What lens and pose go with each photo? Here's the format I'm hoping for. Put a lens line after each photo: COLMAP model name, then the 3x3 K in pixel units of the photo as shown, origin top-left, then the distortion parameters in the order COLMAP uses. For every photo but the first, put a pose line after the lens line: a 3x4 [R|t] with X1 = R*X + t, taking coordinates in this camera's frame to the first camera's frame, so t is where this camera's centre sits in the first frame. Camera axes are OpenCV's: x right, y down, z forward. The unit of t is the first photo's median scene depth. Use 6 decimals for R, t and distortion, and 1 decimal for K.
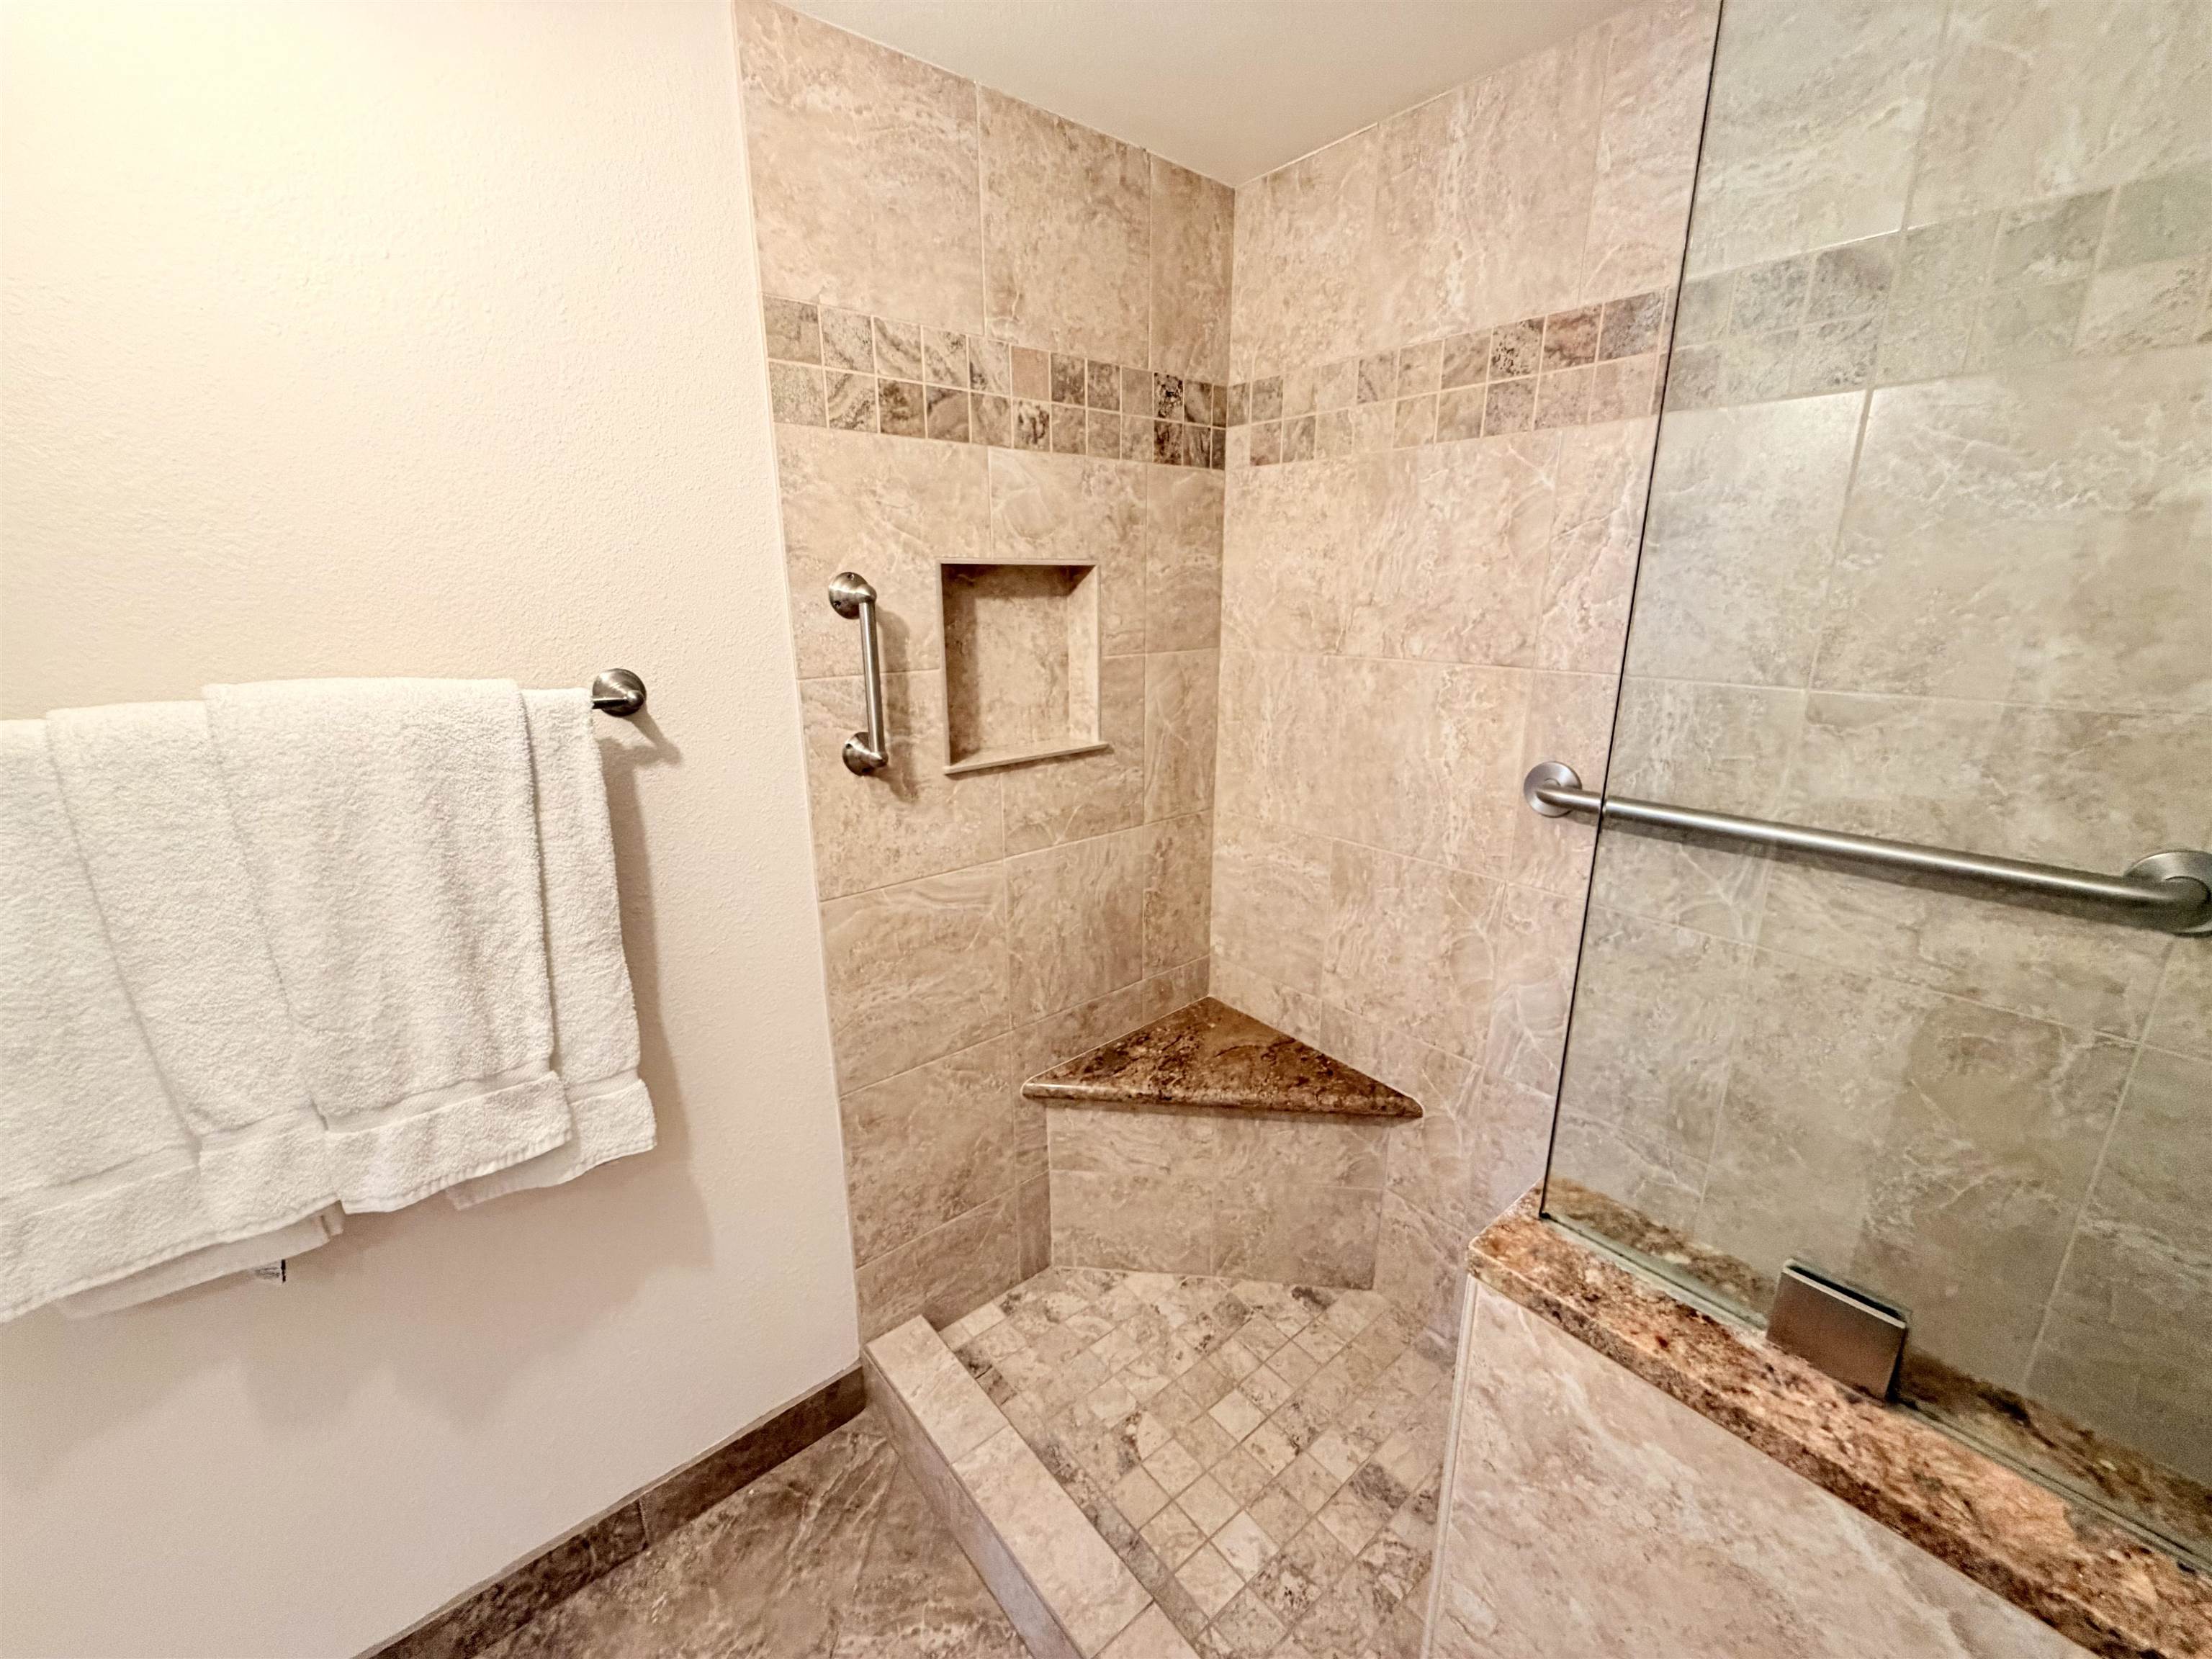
lens RADIAL K [[881.7, 0, 1101.5], [0, 881.7, 828.8], [0, 0, 1]] dist [-0.000917, 0.000504]
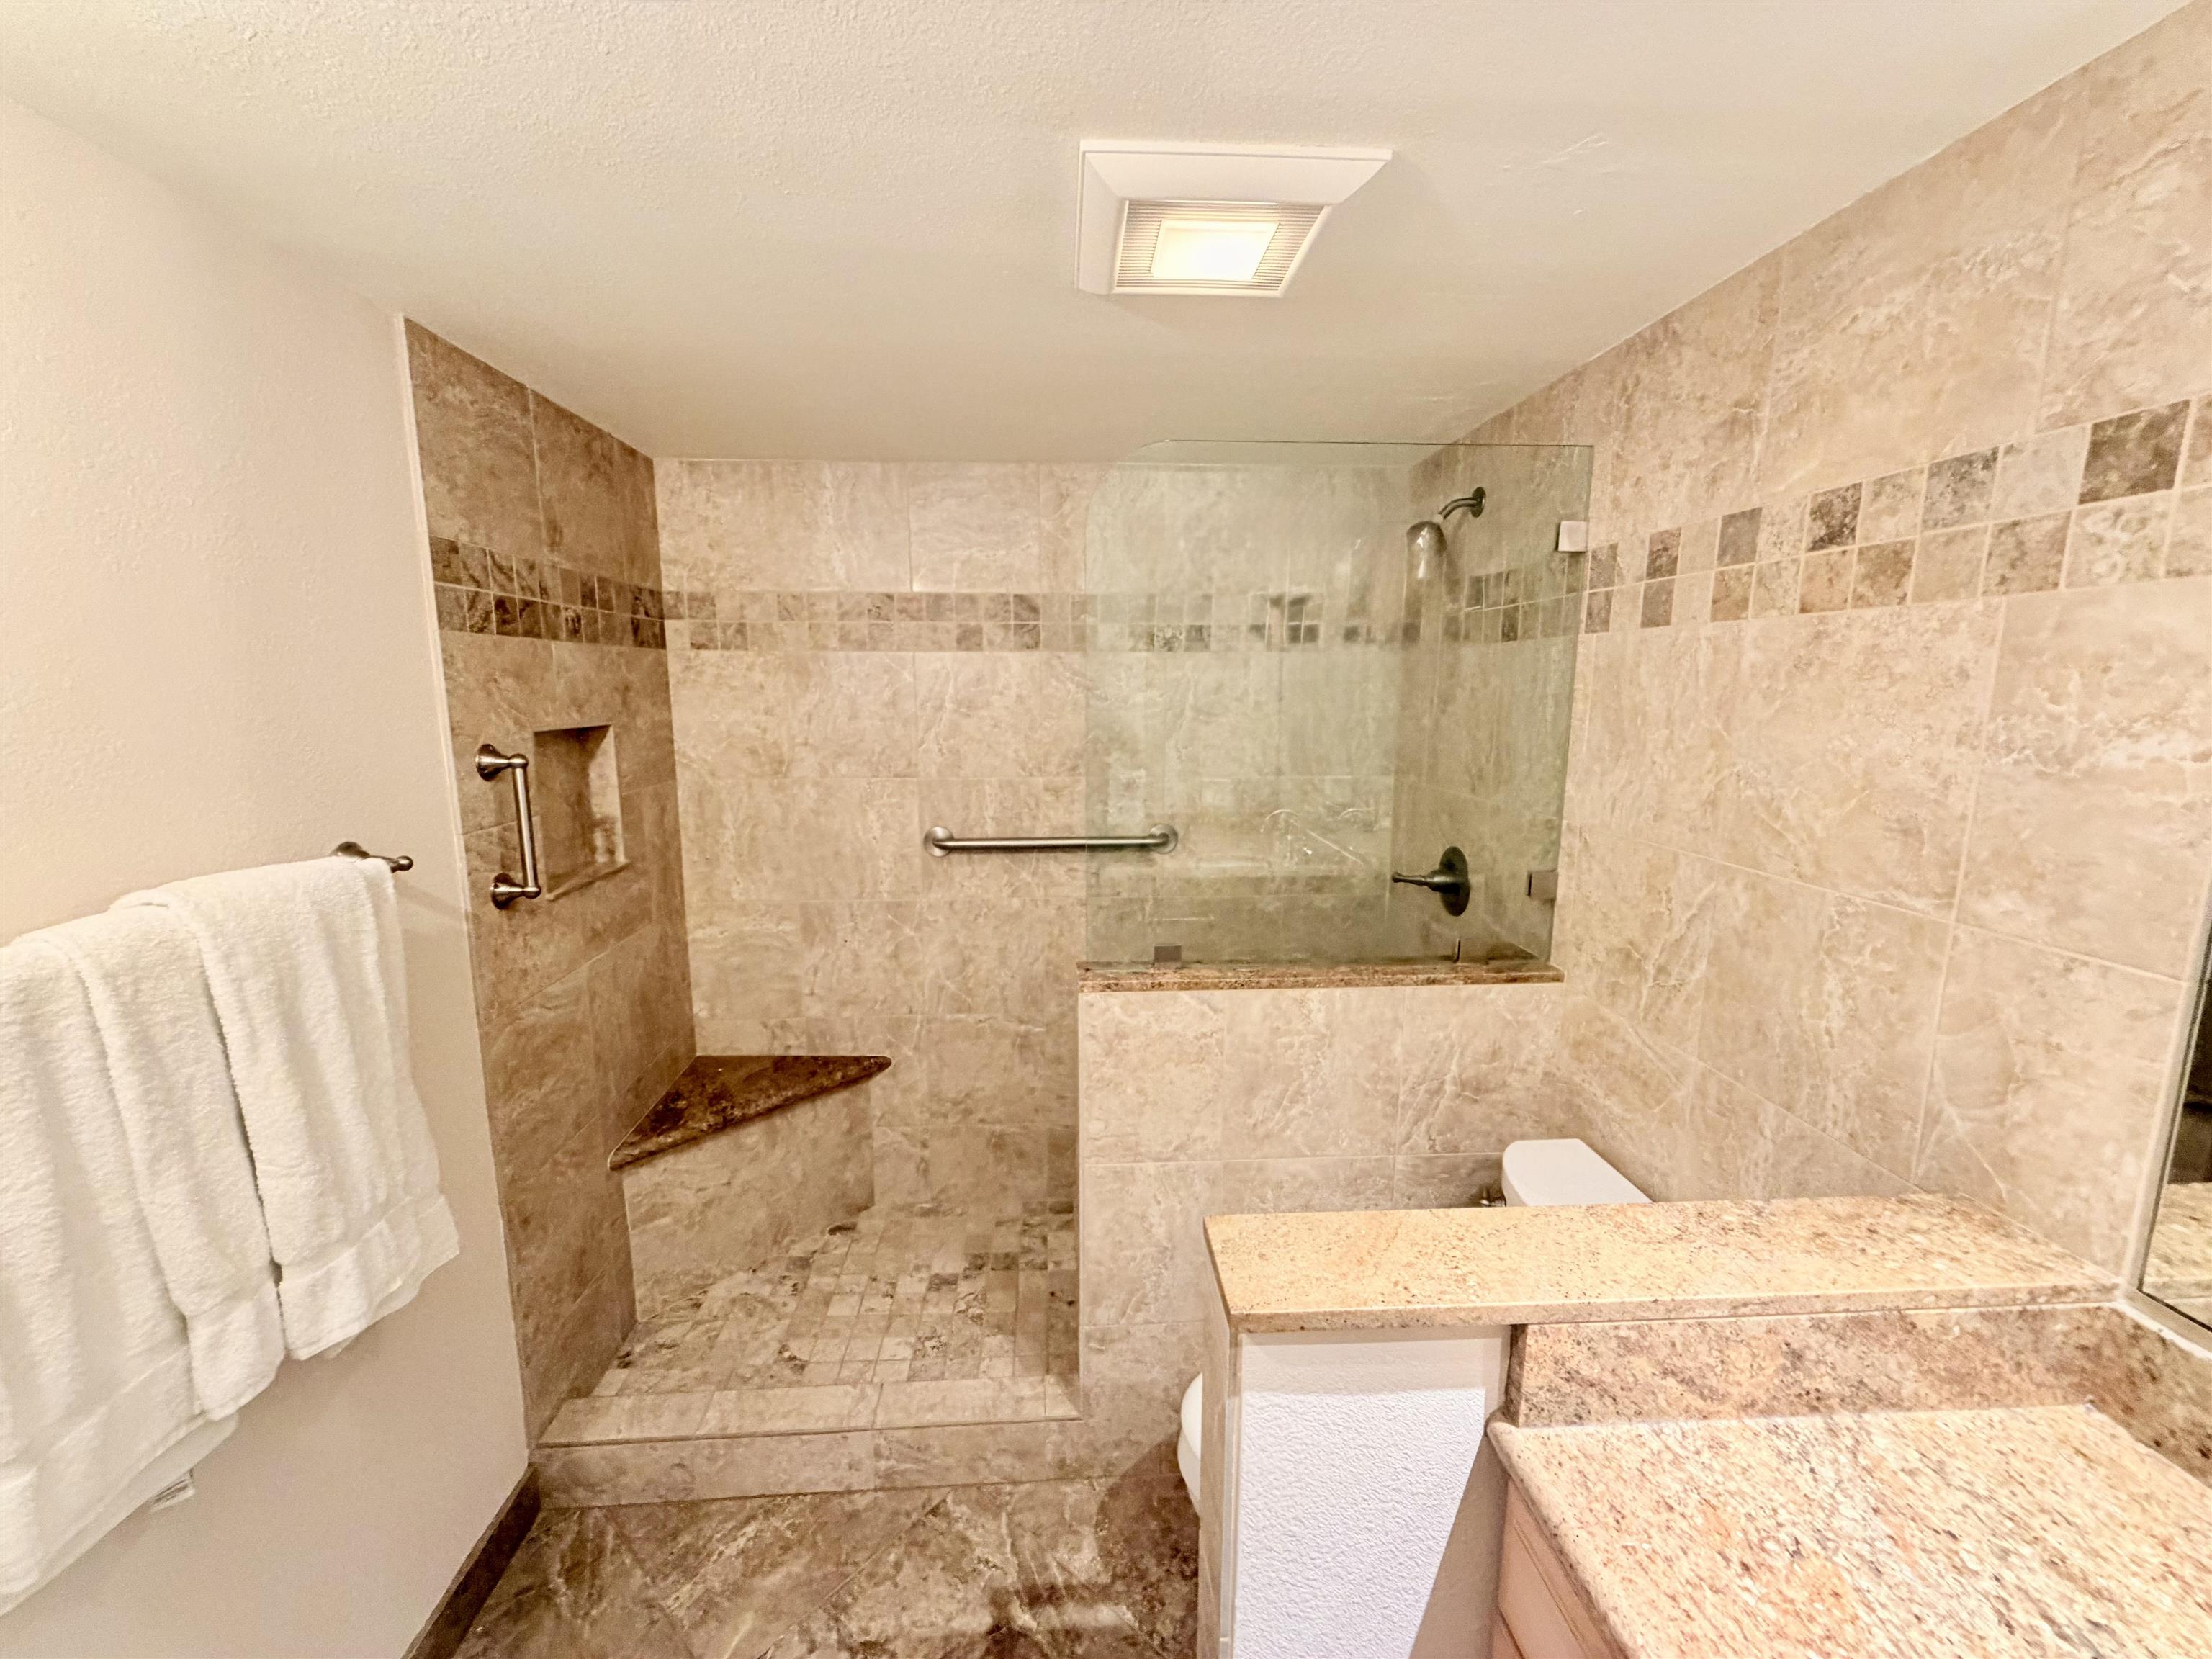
lens RADIAL K [[881.7, 0, 1103.5], [0, 881.7, 830.6], [0, 0, 1]] dist [-0.000917, 0.000504]
pose [[0.590117, -0.126000, 0.797425, -0.680920], [0.212211, 0.977220, -0.002633, 0.008924], [-0.778928, 0.170776, 0.603413, -0.335776]]
